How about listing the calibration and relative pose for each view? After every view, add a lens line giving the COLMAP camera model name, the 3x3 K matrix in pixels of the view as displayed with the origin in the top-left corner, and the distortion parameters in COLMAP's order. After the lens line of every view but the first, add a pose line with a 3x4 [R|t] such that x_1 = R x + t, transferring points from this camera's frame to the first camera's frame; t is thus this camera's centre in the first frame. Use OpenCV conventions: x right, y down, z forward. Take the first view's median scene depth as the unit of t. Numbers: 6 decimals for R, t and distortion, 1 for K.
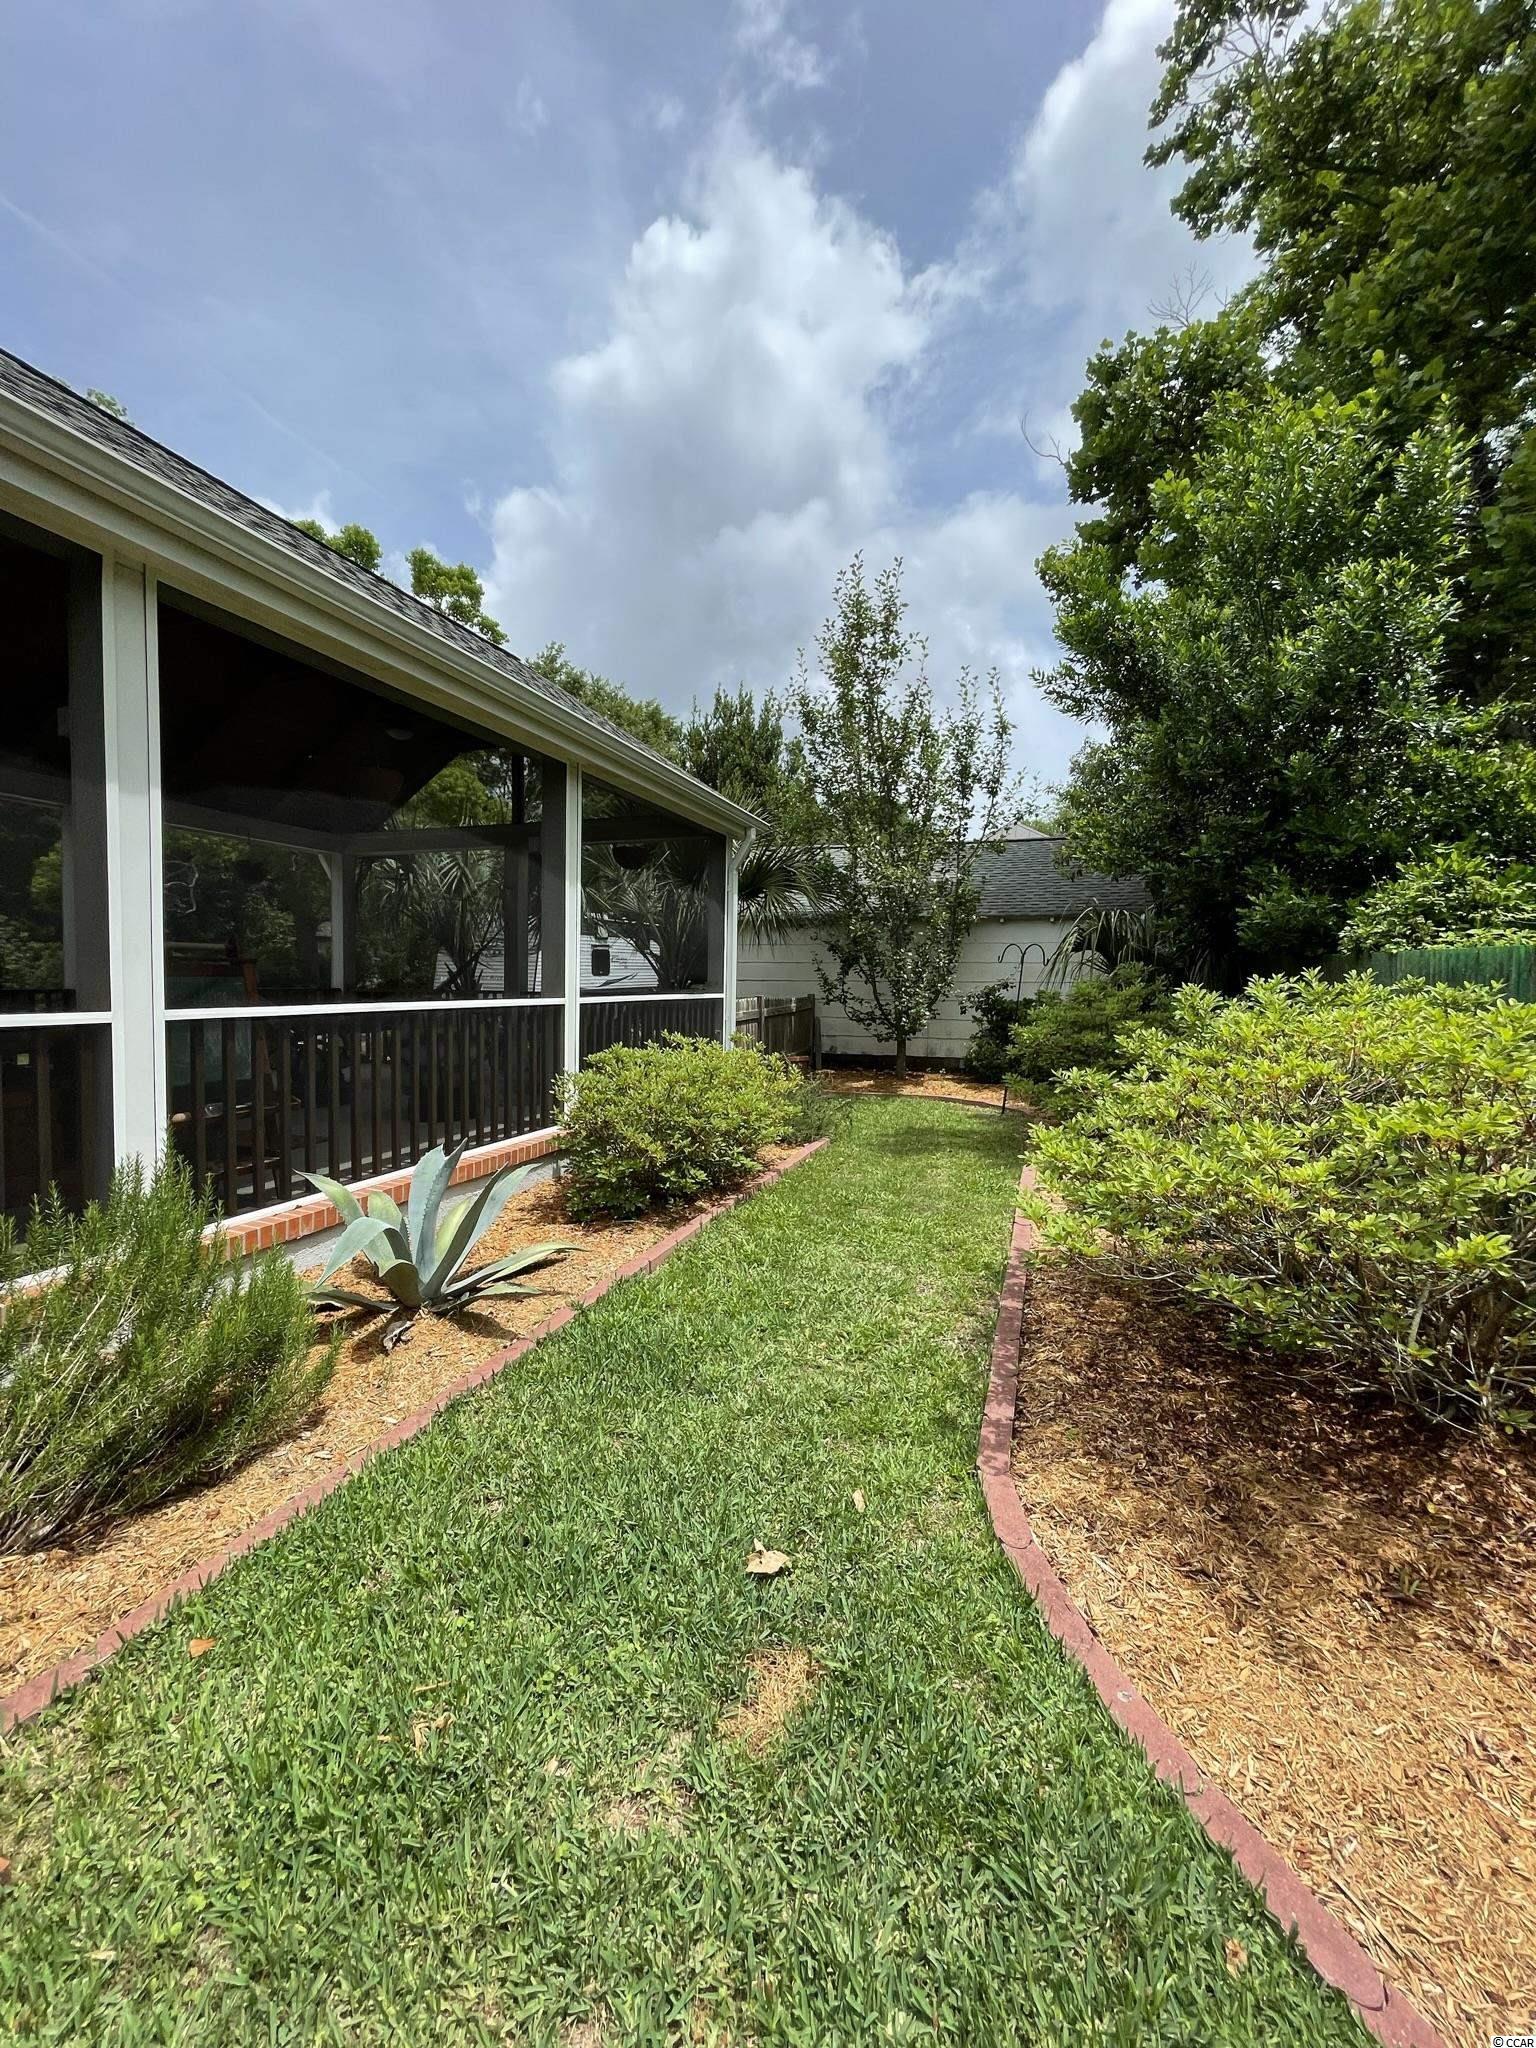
lens RADIAL K [[819.7, 0, 768.0], [0, 819.7, 1024.0], [0, 0, 1]] dist [-0.001311, -0.000619]
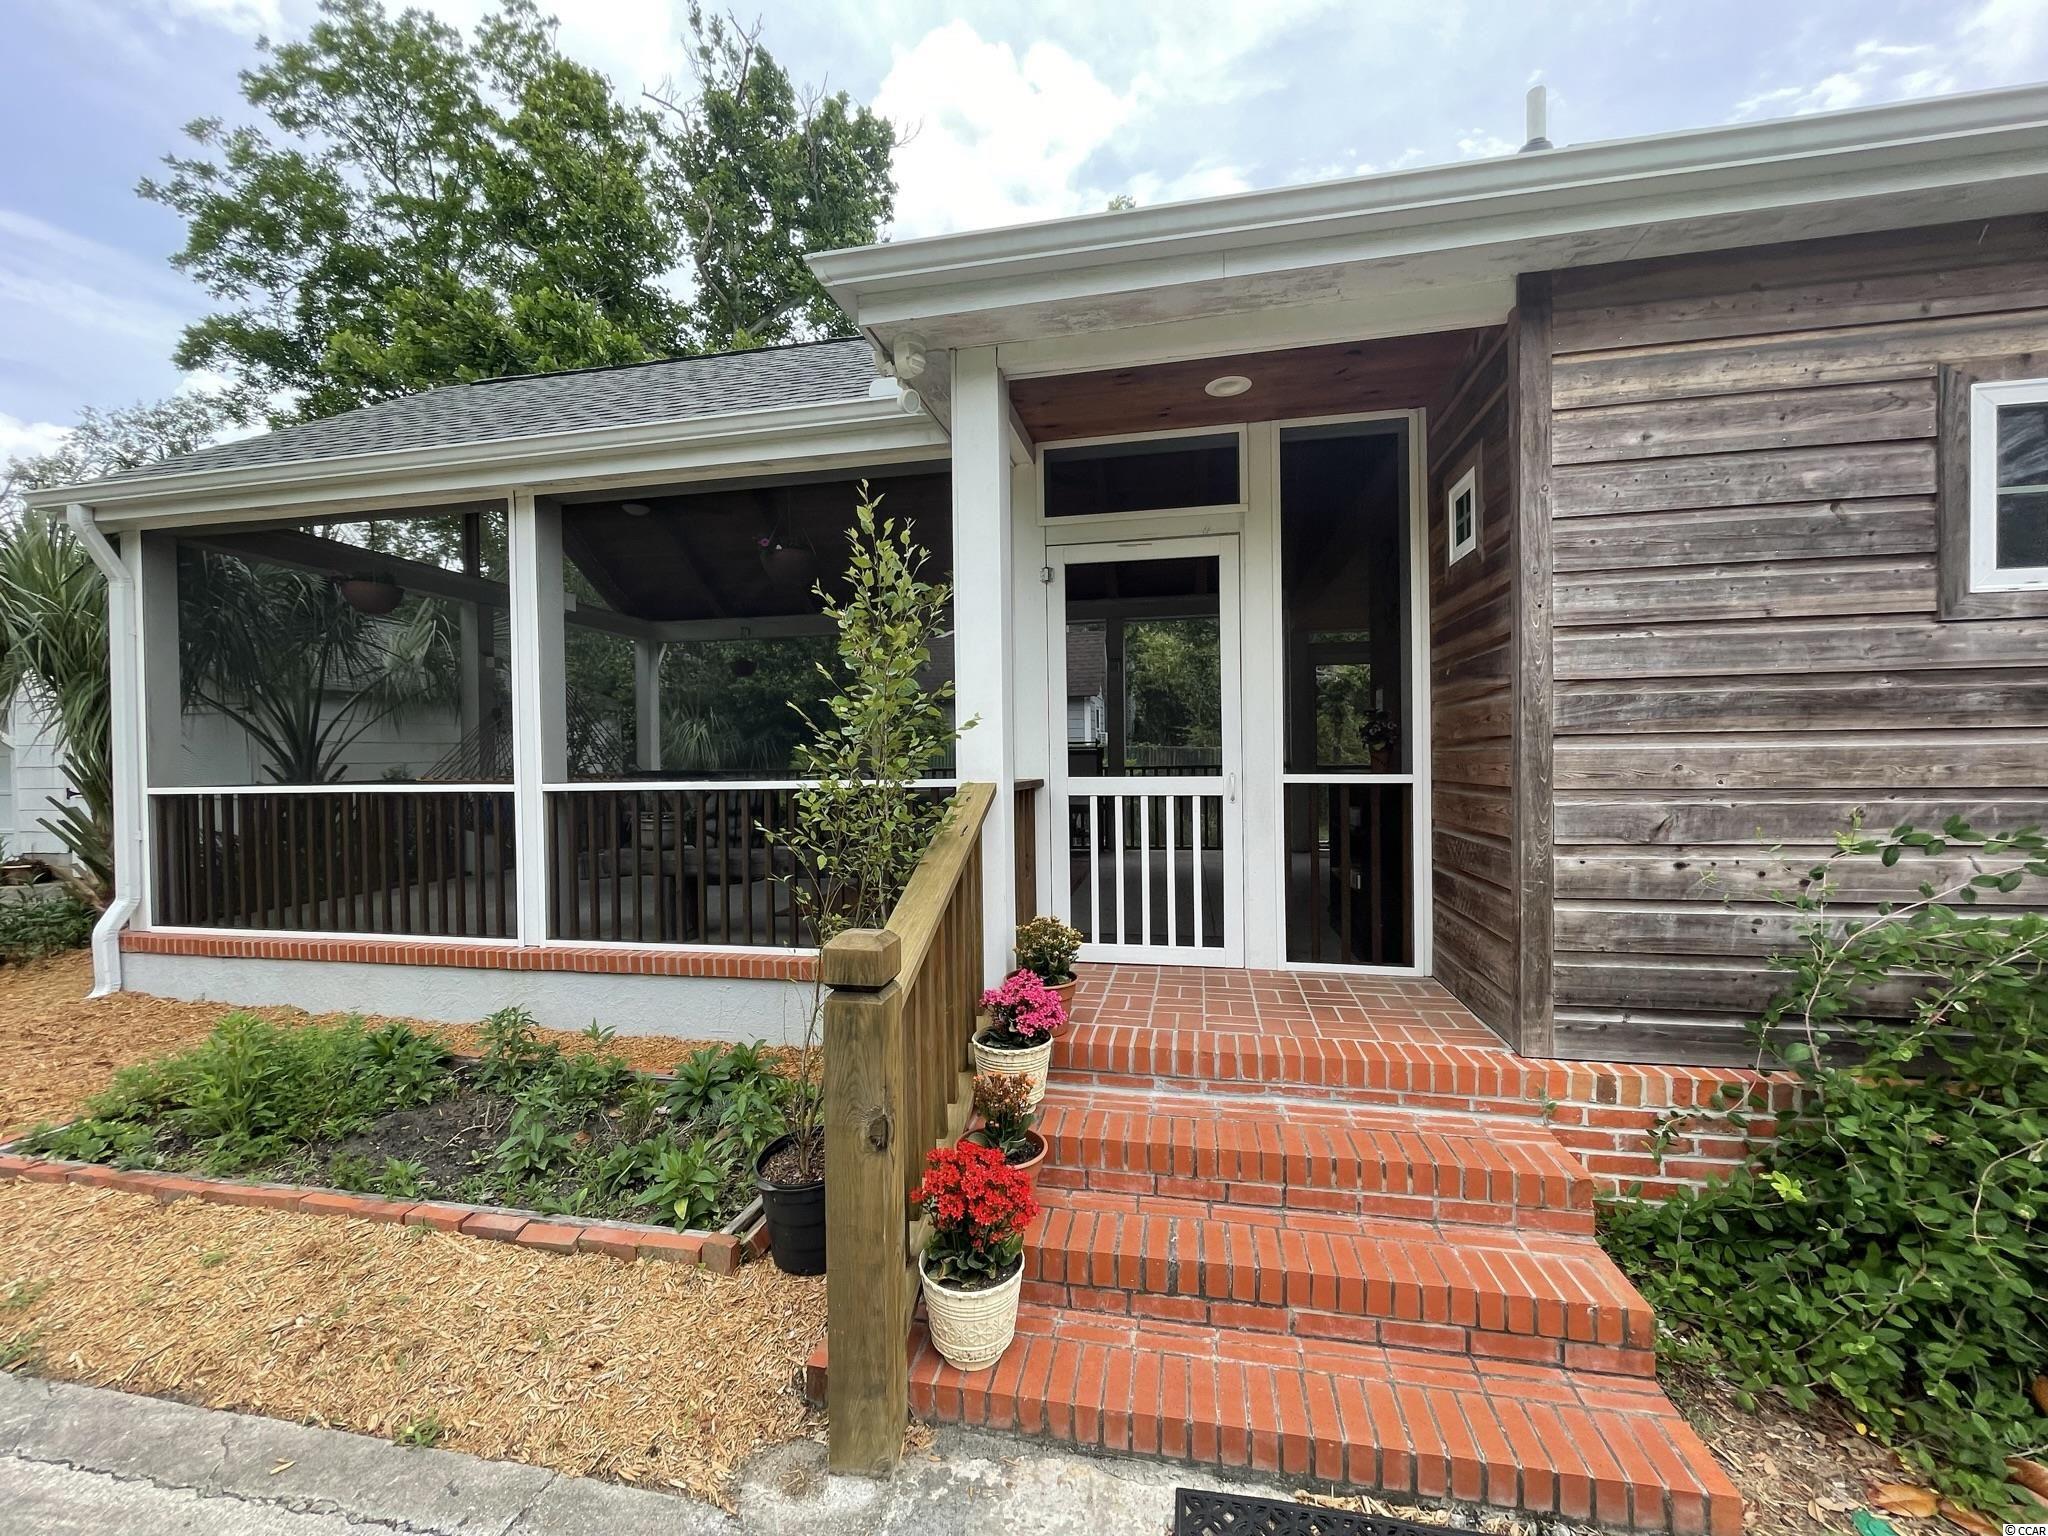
lens RADIAL K [[819.7, 0, 1027.2], [0, 819.7, 765.6], [0, 0, 1]] dist [-0.001311, -0.000619]
pose [[0.167391, 0.002687, -0.985887, 0.820627], [-0.044719, 0.998988, -0.004870, -0.077790], [0.984876, 0.044903, 0.167341, 1.563636]]
